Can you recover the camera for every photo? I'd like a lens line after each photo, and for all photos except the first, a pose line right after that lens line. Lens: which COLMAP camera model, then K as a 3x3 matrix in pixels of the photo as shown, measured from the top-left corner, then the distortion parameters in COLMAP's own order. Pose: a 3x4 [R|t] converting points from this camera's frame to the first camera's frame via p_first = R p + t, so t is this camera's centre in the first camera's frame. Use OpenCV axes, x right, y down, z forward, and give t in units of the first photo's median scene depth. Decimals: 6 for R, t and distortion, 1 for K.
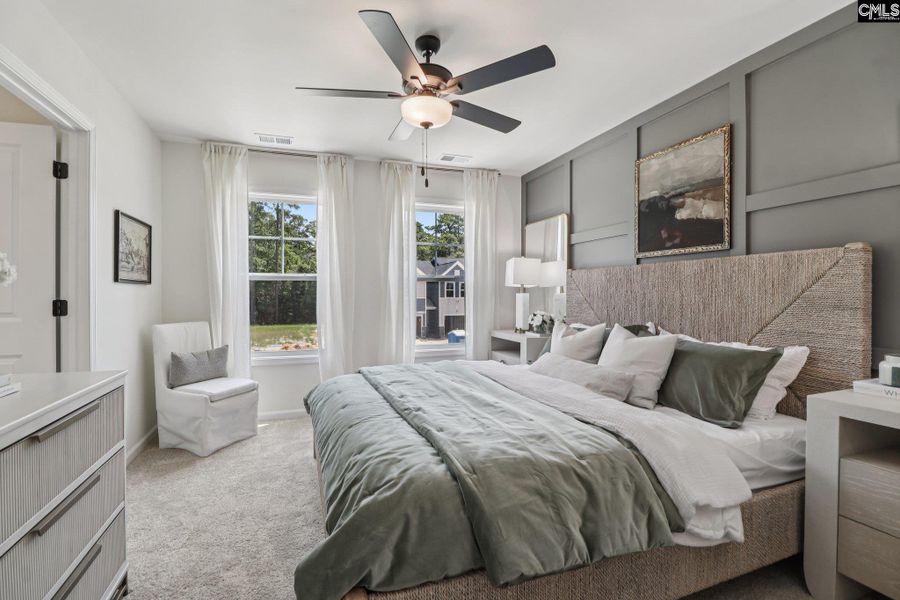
lens RADIAL K [[418.4, 0, 446.5], [0, 418.4, 298.1], [0, 0, 1]] dist [0.017950, 0.000042]
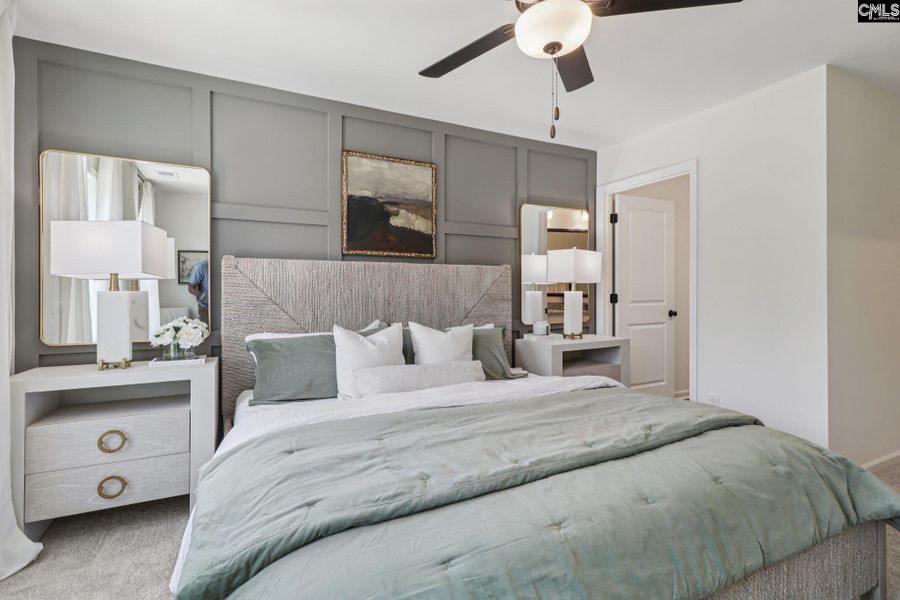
lens RADIAL K [[418.4, 0, 446.1], [0, 418.4, 295.1], [0, 0, 1]] dist [0.017950, 0.000042]
pose [[-0.102669, -0.008412, 0.994680, -0.584933], [0.011633, 0.999886, 0.009657, -0.011279], [-0.994648, 0.012562, -0.102560, 1.001831]]
